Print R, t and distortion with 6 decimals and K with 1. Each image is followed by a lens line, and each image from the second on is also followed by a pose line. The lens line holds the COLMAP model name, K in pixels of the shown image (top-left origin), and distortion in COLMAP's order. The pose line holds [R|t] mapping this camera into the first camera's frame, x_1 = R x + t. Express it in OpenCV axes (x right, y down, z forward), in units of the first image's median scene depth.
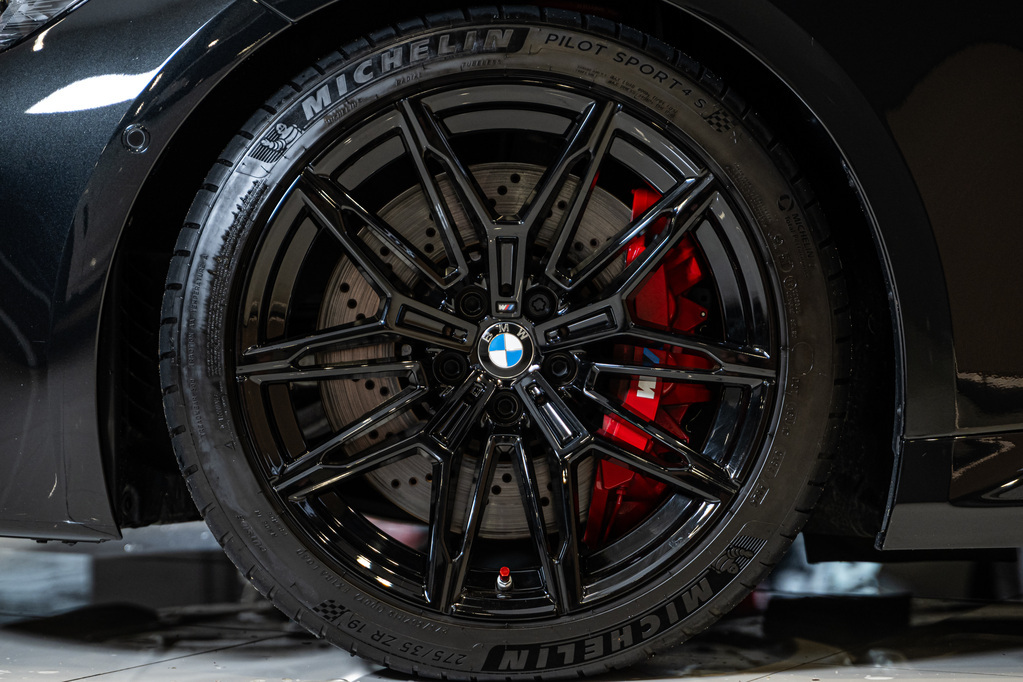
lens RADIAL K [[2292.9, 0, 497.7], [0, 2292.9, 321.5], [0, 0, 1]] dist [0.010274, 0.000000]
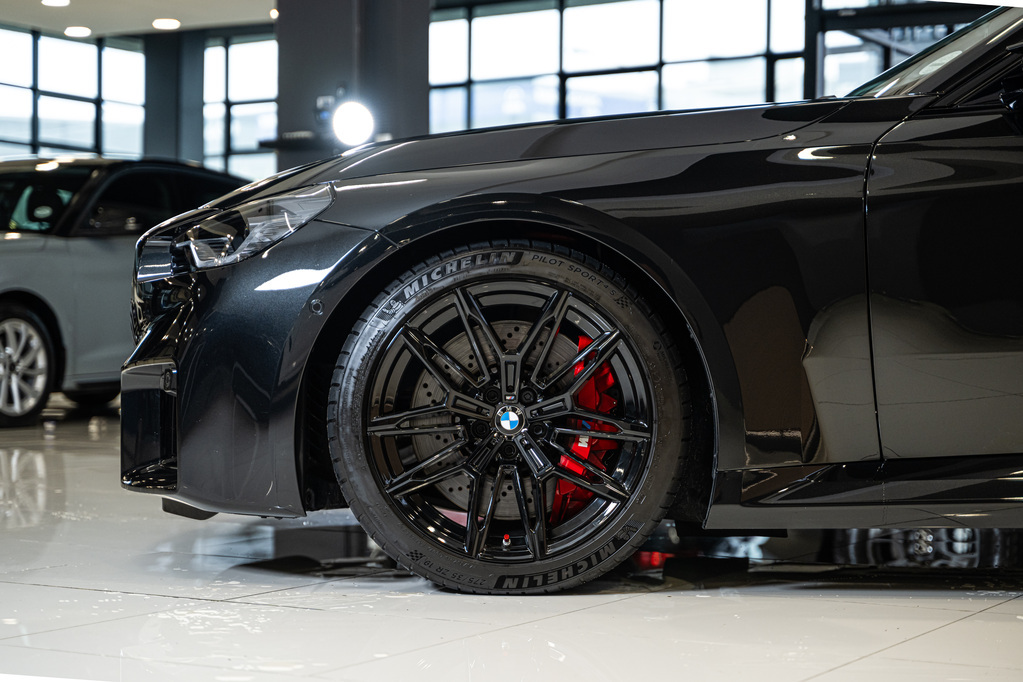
lens RADIAL K [[1847.4, 0, 534.4], [0, 1847.4, 365.7], [0, 0, 1]] dist [-0.072201, 0.000000]
pose [[0.999796, 0.014909, -0.013601, 0.044715], [-0.014829, 0.999872, 0.005948, -0.042688], [0.013688, -0.005745, 0.999890, -0.531785]]
